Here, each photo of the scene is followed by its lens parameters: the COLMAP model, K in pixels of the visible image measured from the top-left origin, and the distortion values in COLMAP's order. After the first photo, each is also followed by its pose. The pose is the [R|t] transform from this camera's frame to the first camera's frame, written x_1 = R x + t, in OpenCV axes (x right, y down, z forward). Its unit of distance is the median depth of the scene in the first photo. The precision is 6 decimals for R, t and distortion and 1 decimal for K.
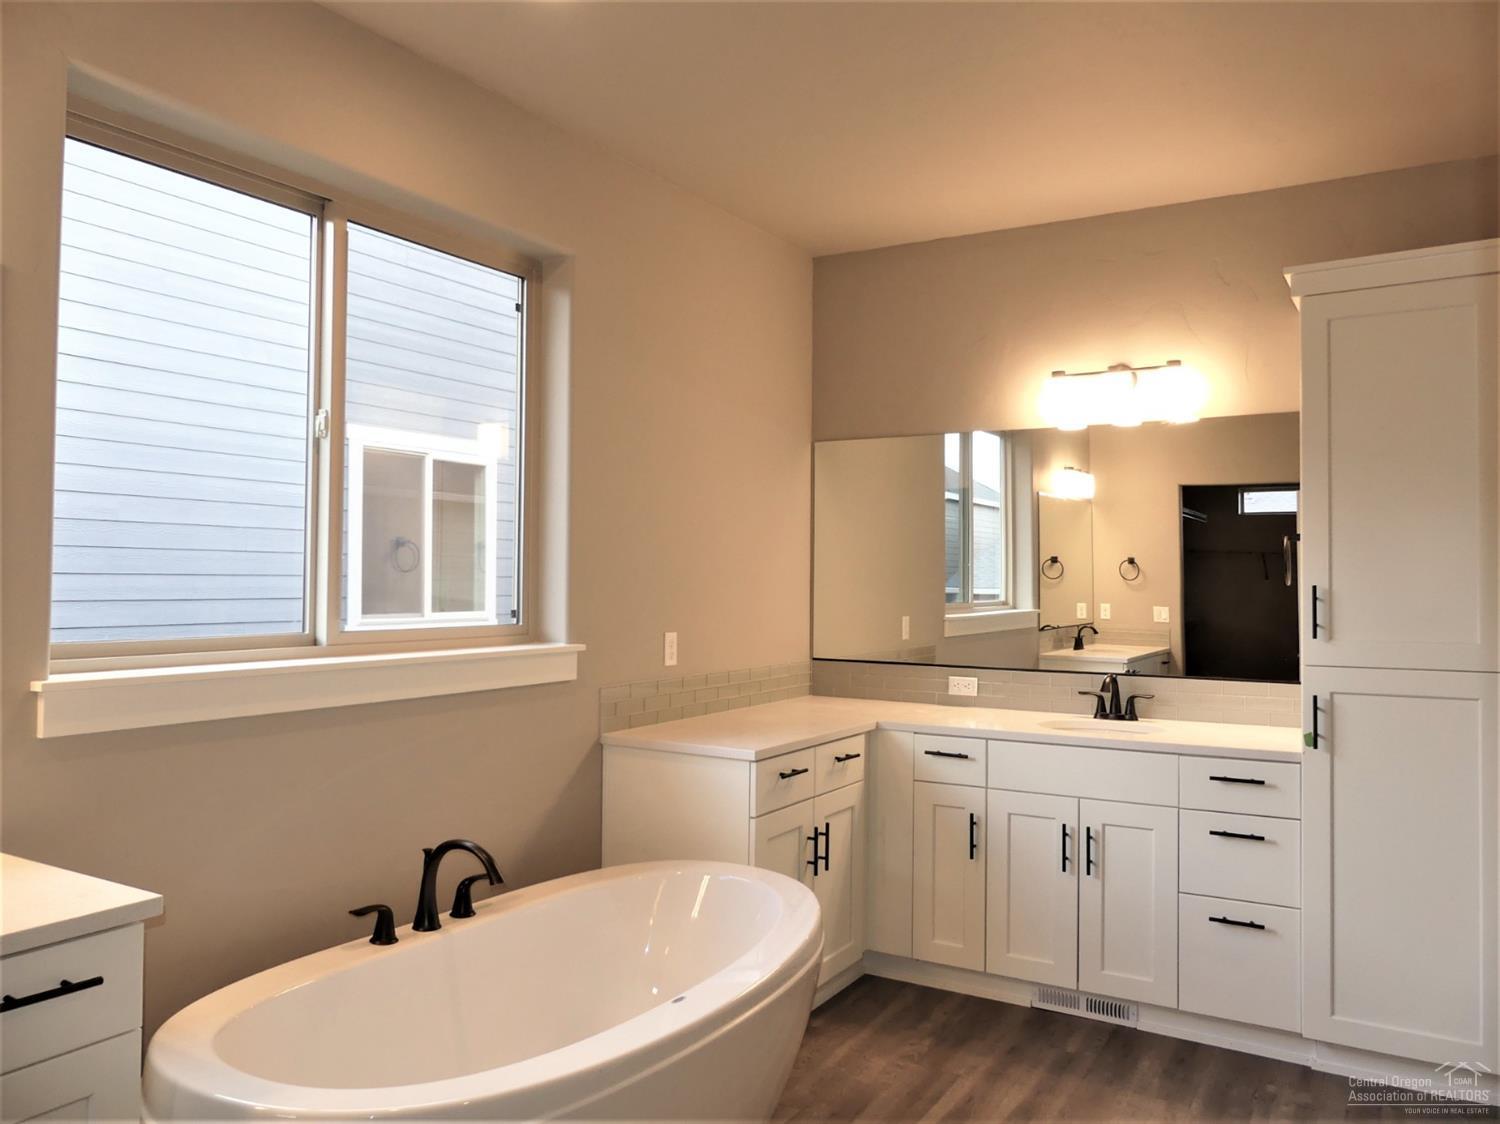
lens RADIAL K [[1131.4, 0, 746.3], [0, 1131.4, 572.4], [0, 0, 1]] dist [-0.039008, 0.041637]
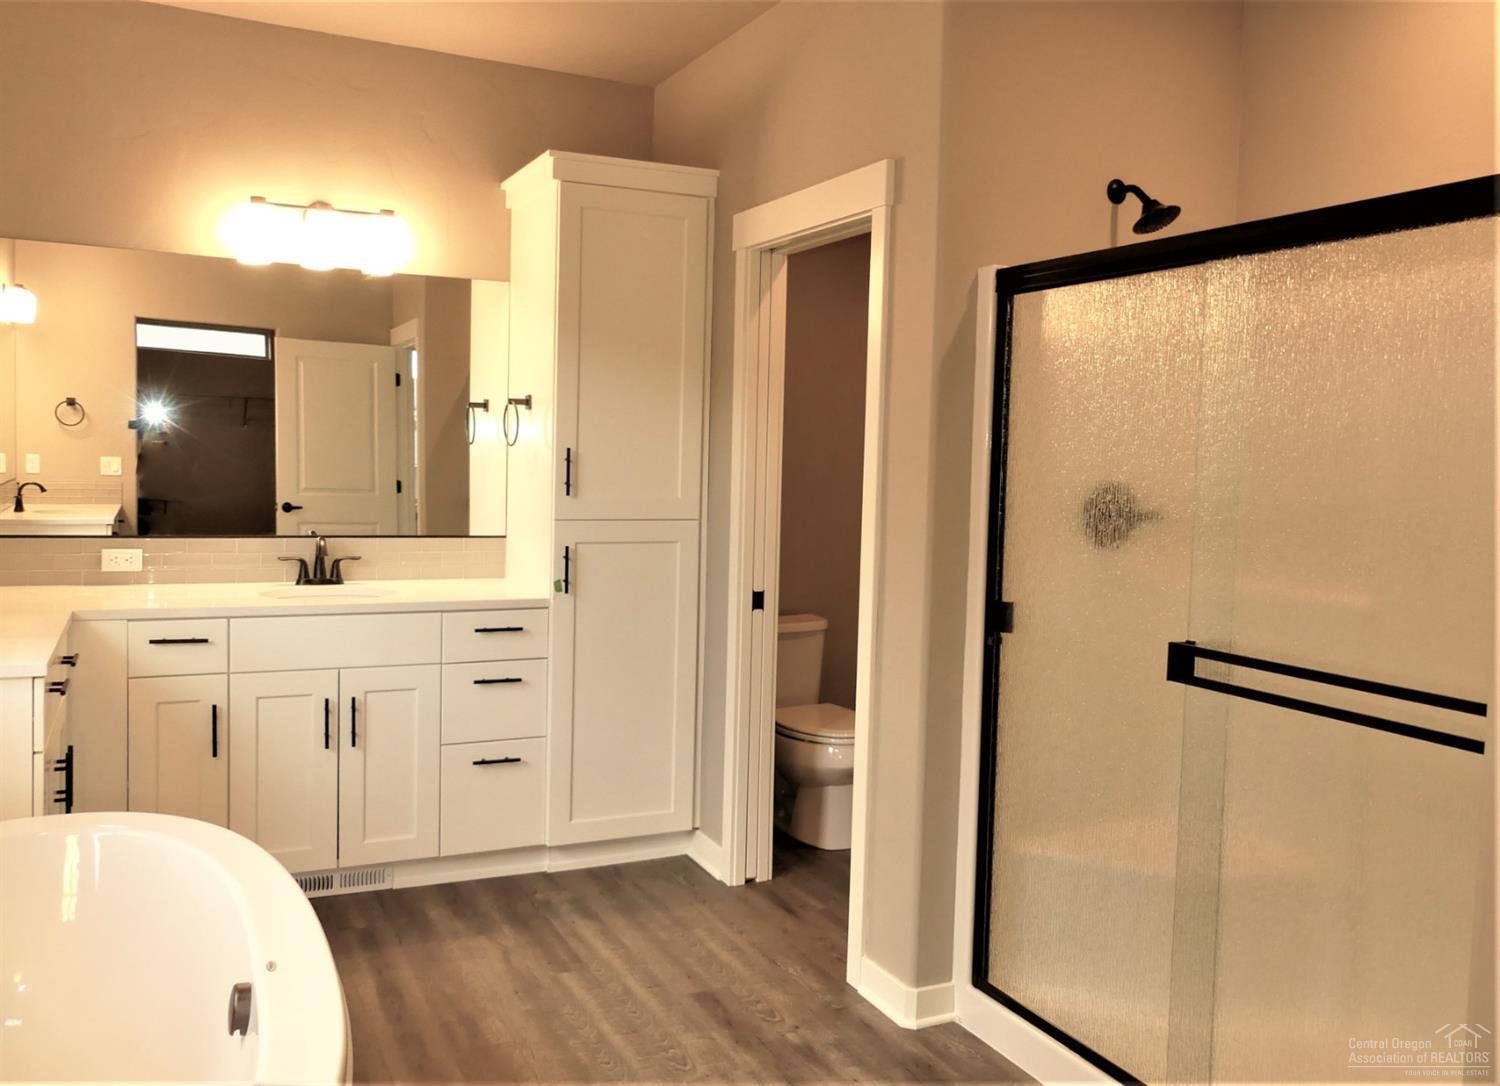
lens RADIAL K [[1248.4, 0, 753.1], [0, 1248.4, 531.4], [0, 0, 1]] dist [-0.040836, 0.000293]
pose [[0.519184, -0.046912, 0.853374, -0.379149], [-0.035850, 0.996418, 0.076586, -0.006314], [-0.853910, -0.070355, 0.515643, 0.163293]]
